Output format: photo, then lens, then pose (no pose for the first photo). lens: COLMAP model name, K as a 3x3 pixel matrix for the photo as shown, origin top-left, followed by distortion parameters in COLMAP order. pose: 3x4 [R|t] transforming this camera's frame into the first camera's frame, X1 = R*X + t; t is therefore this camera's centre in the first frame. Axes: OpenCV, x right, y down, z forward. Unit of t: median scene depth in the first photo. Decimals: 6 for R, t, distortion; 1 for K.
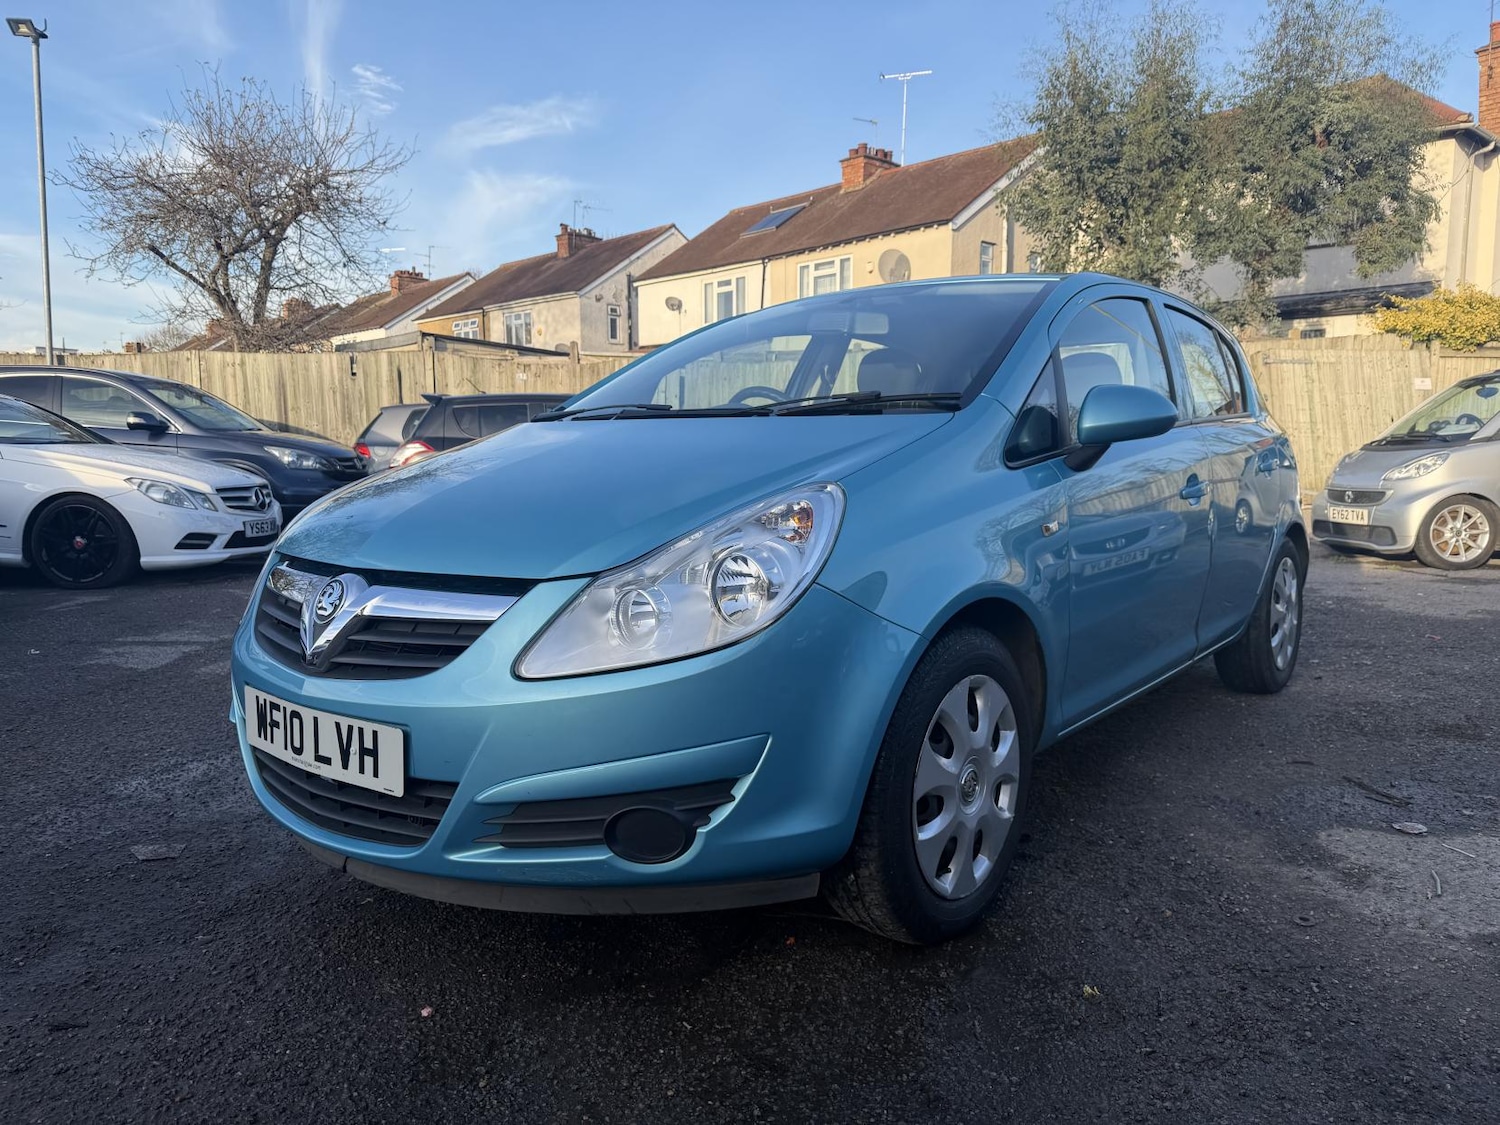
lens RADIAL K [[1062.8, 0, 772.2], [0, 1062.8, 577.9], [0, 0, 1]] dist [-0.001489, -0.017923]
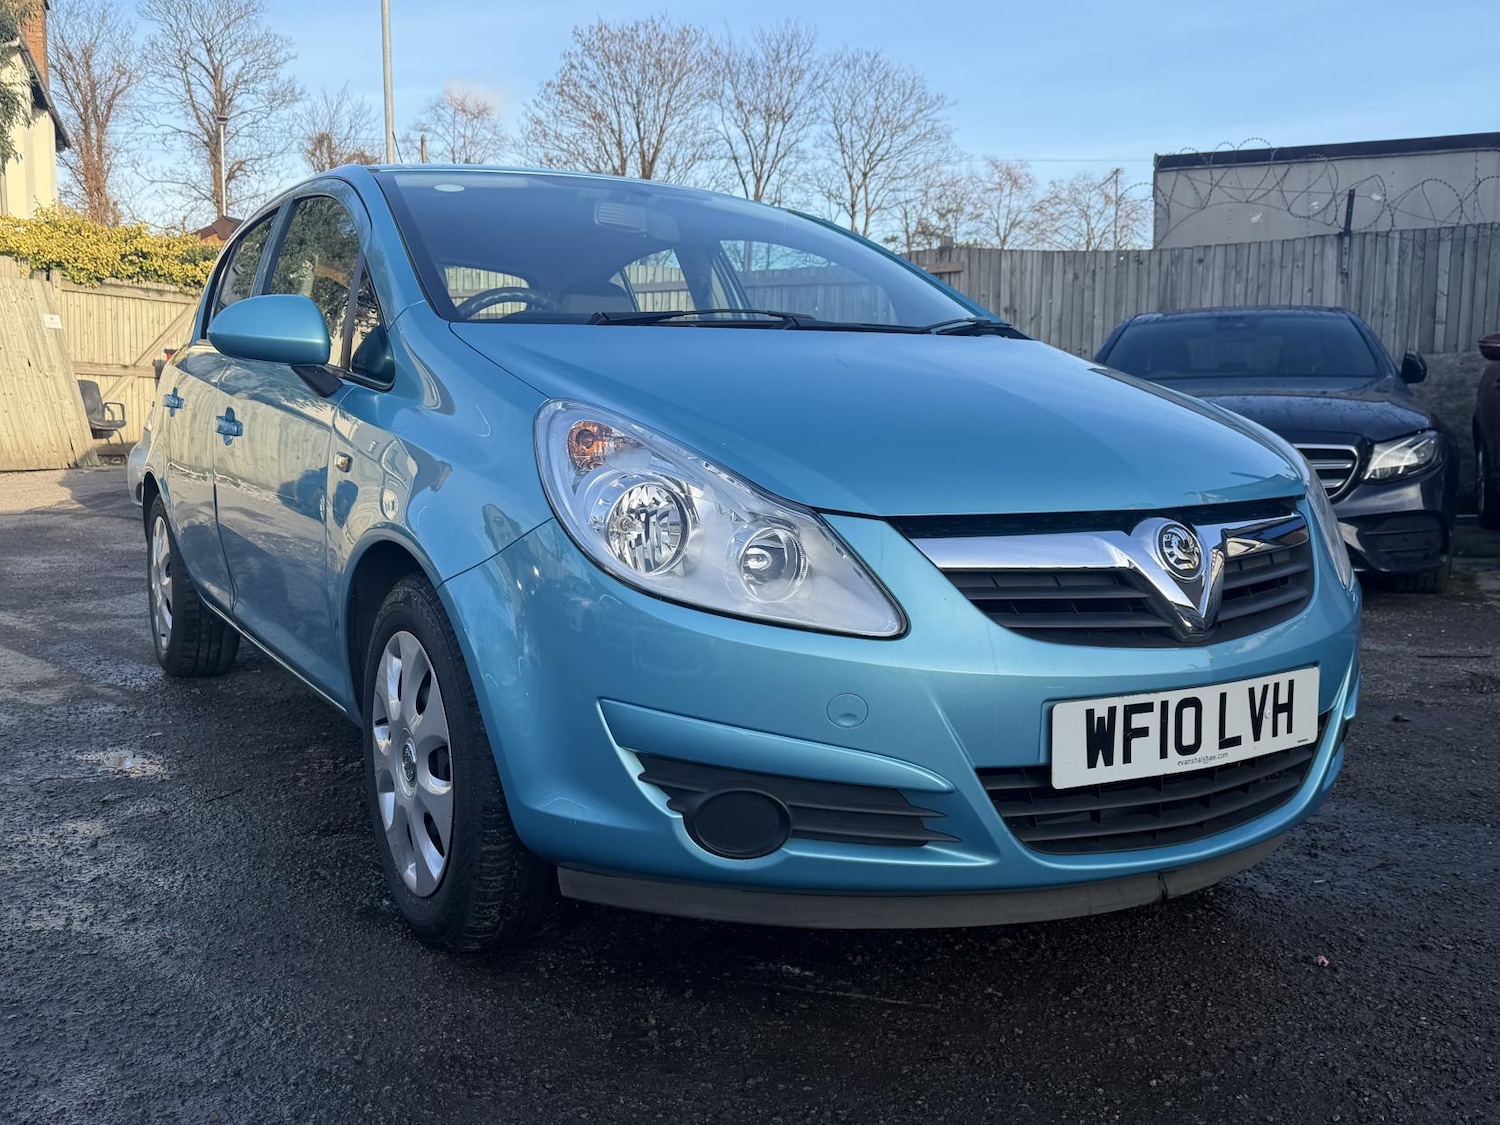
lens RADIAL K [[1348.5, 0, 750.5], [0, 1348.5, 539.9], [0, 0, 1]] dist [0.035894, -0.080785]
pose [[0.348042, -0.084292, 0.933682, -0.372139], [0.104915, 0.993195, 0.050556, -0.017864], [-0.931590, 0.080362, 0.354517, 0.239752]]
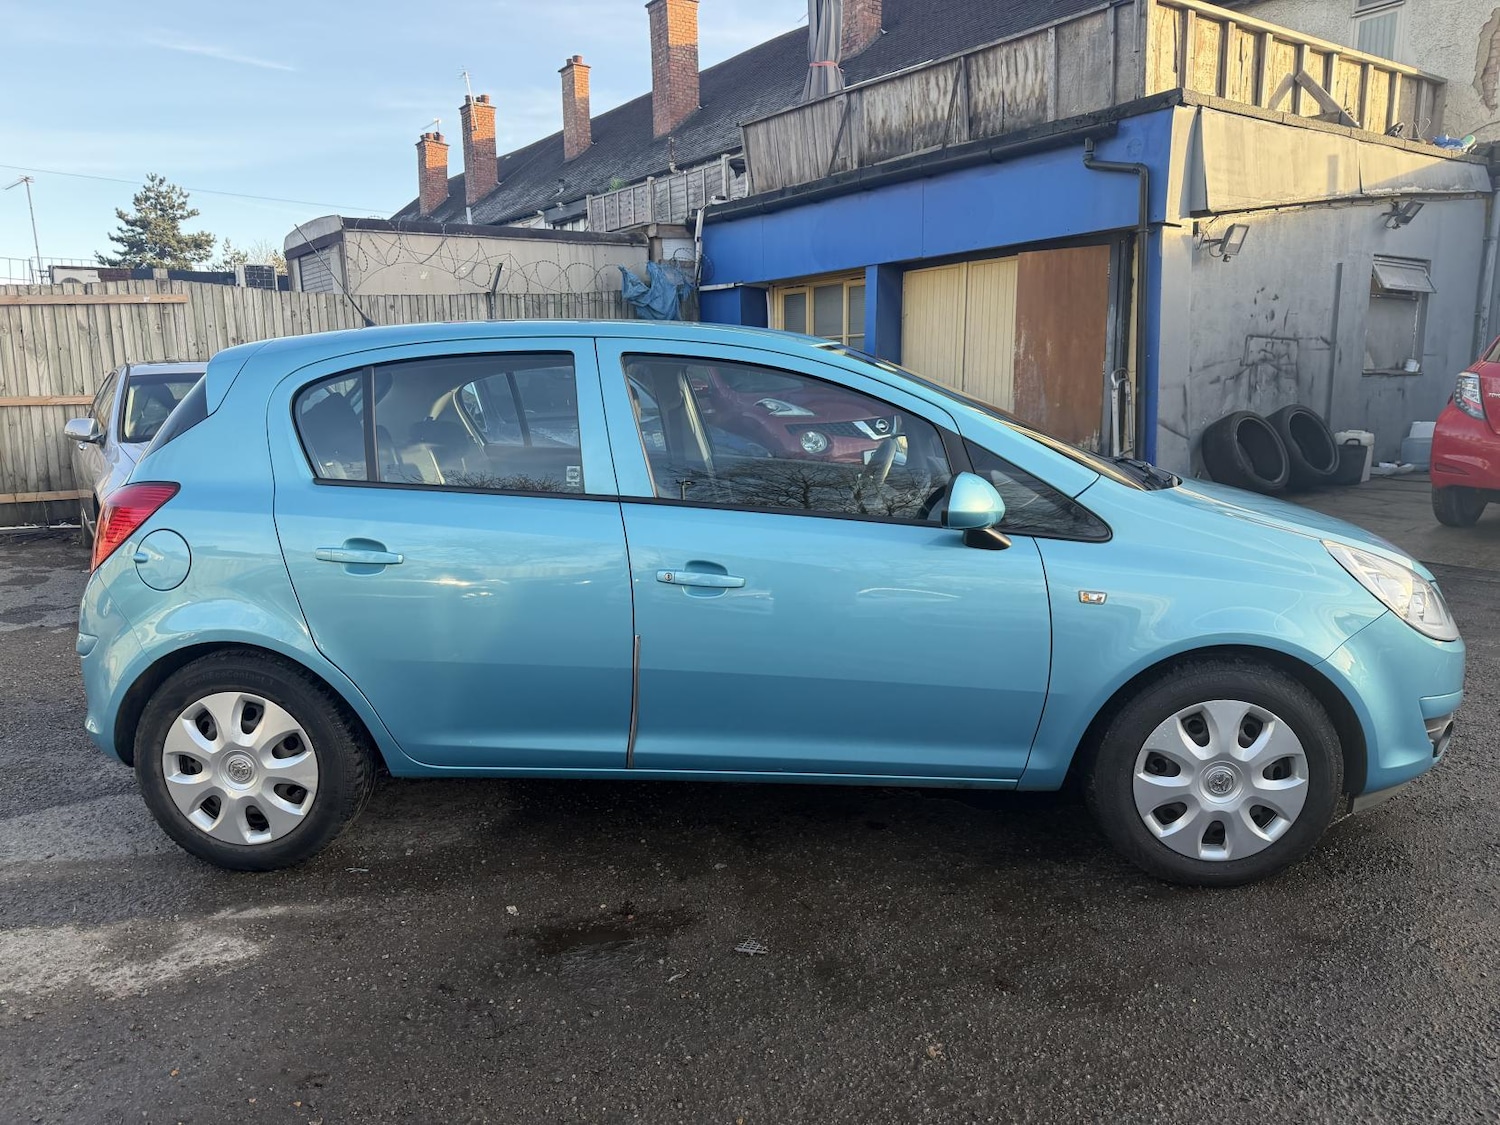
lens RADIAL K [[1048.9, 0, 754.0], [0, 1048.9, 546.3], [0, 0, 1]] dist [0.009792, -0.025253]
pose [[-0.578132, -0.121848, 0.806794, -0.316289], [0.108505, 0.968524, 0.224026, -0.138041], [-0.808696, 0.217058, -0.546714, 0.724009]]
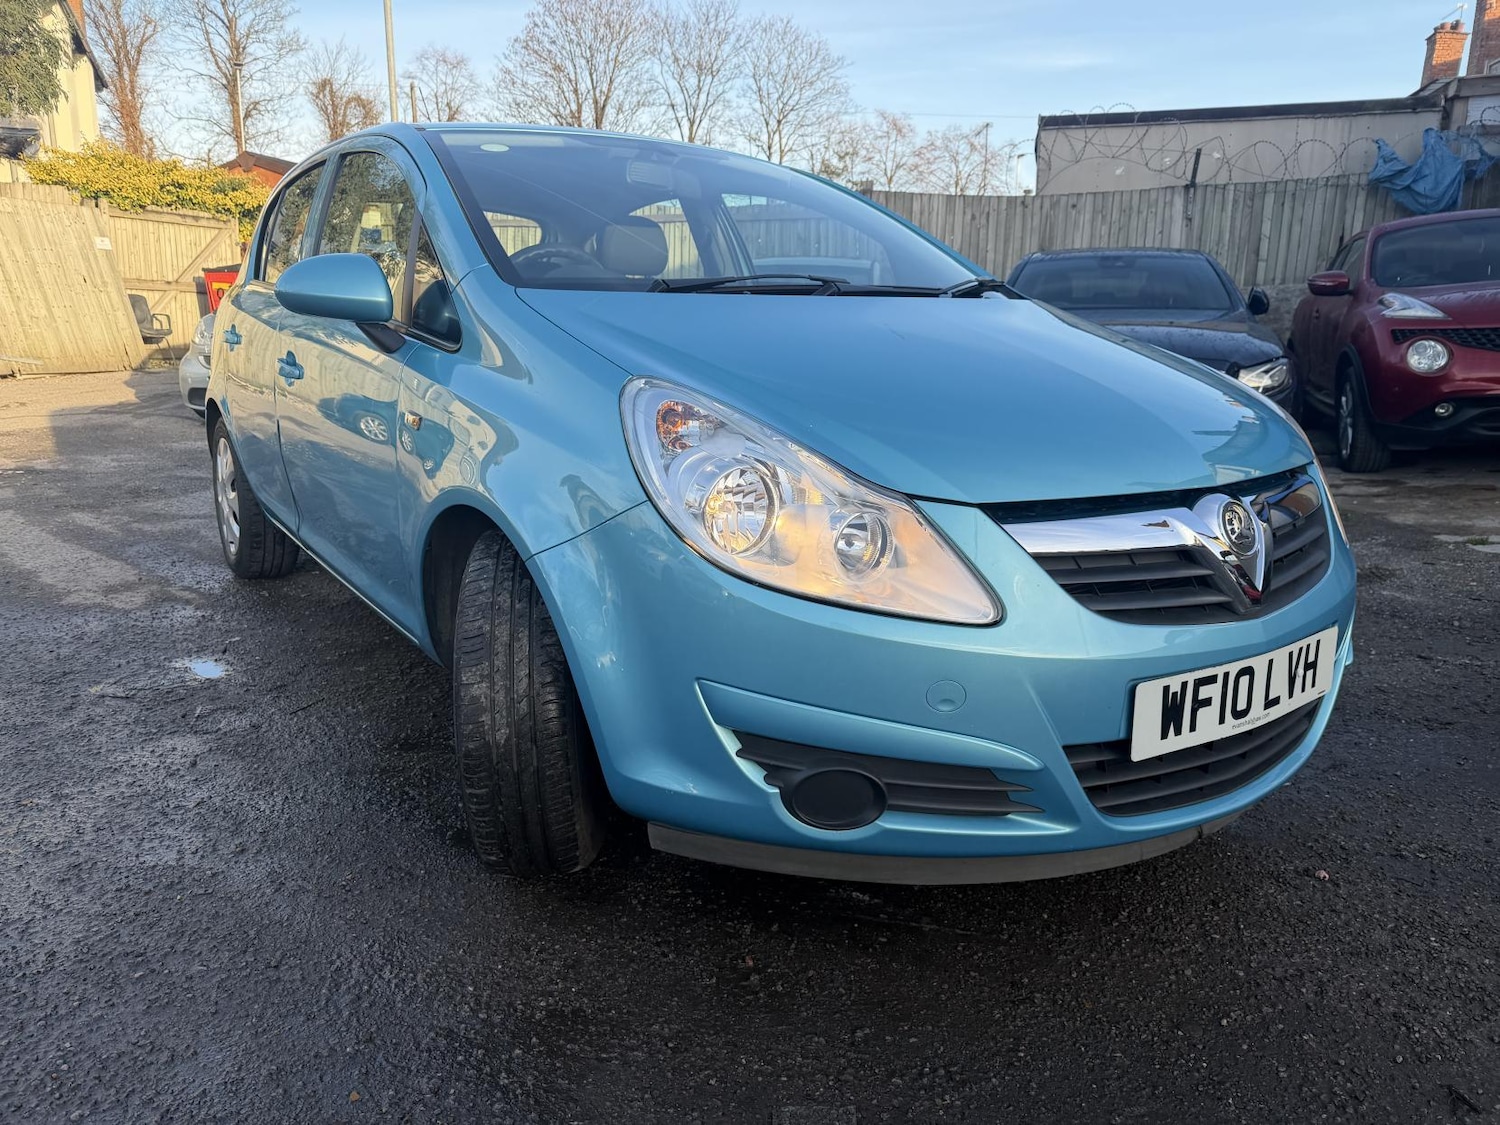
lens RADIAL K [[1062.8, 0, 755.5], [0, 1062.8, 537.1], [0, 0, 1]] dist [-0.001489, -0.017923]
pose [[0.283699, -0.189024, 0.940098, -0.336199], [0.100499, 0.980841, 0.166888, -0.038568], [-0.953633, 0.047133, 0.297260, 0.284324]]
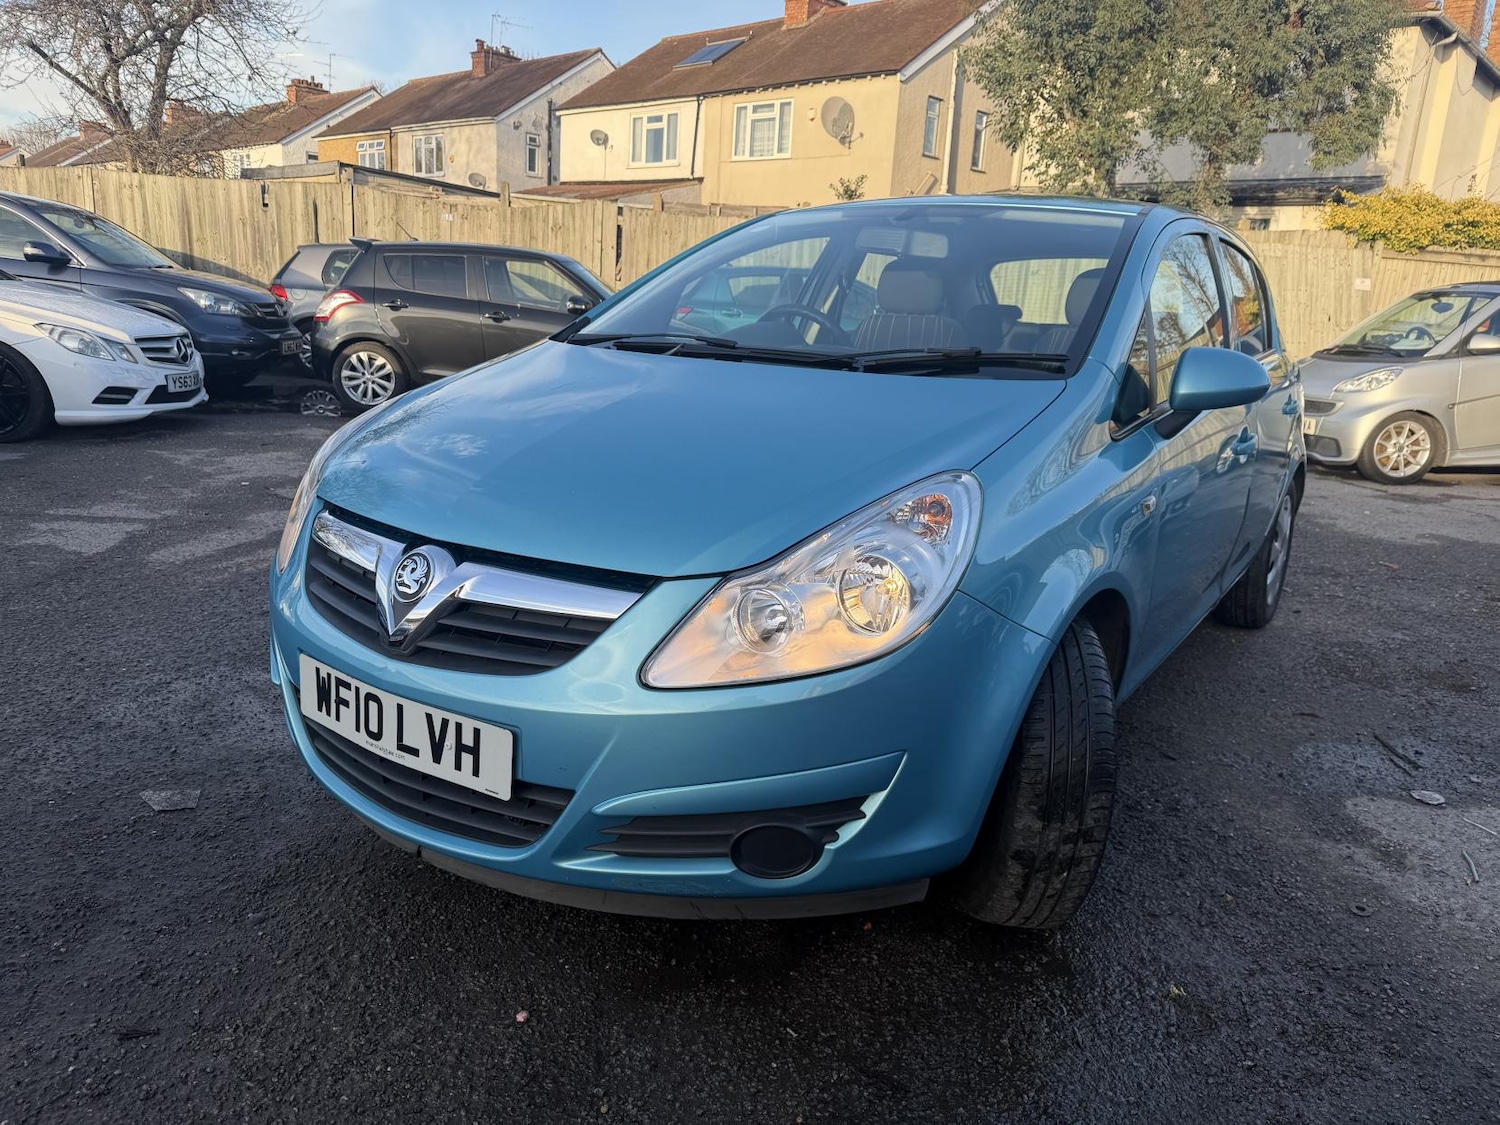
lens RADIAL K [[1062.8, 0, 755.0], [0, 1062.8, 577.9], [0, 0, 1]] dist [-0.001489, -0.017923]
pose [[0.996211, 0.039170, 0.077644, -0.049648], [-0.049481, 0.989517, 0.135676, -0.029501], [-0.071516, -0.139004, 0.987706, 0.020815]]
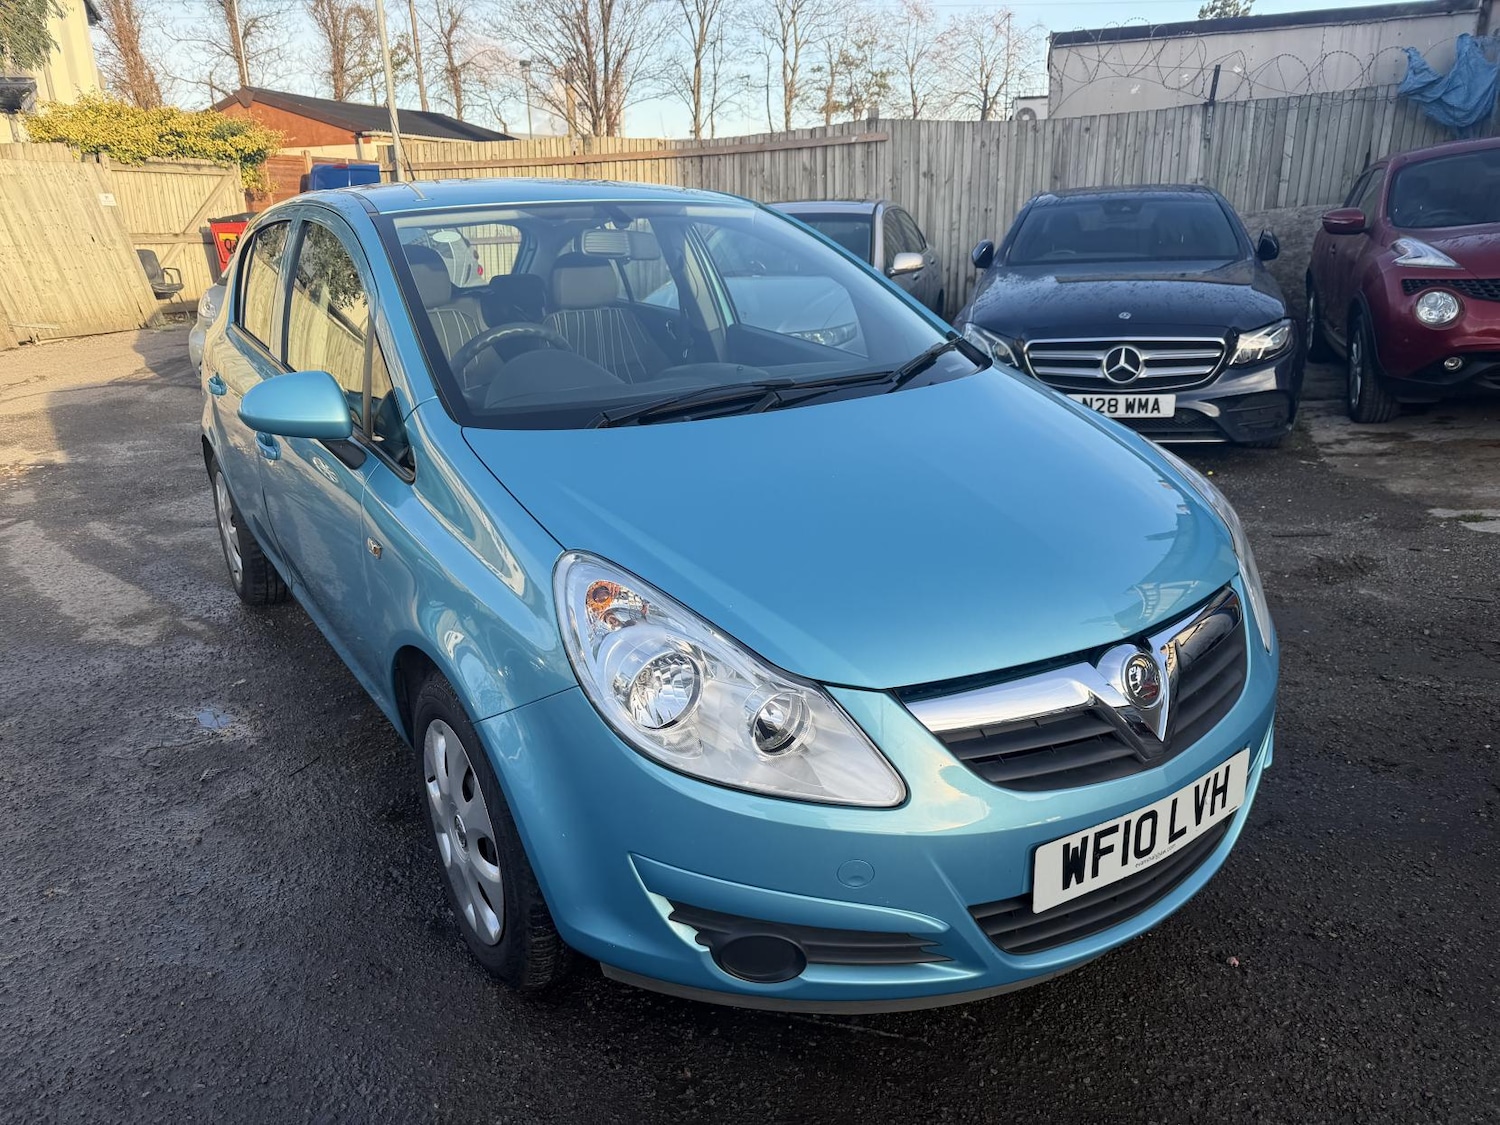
lens RADIAL K [[1062.8, 0, 750.1], [0, 1062.8, 552.1], [0, 0, 1]] dist [-0.001489, -0.017923]
pose [[0.307959, -0.293833, 0.904888, -0.325576], [0.138695, 0.954818, 0.262844, -0.090125], [-0.941236, 0.044558, 0.334798, 0.256394]]
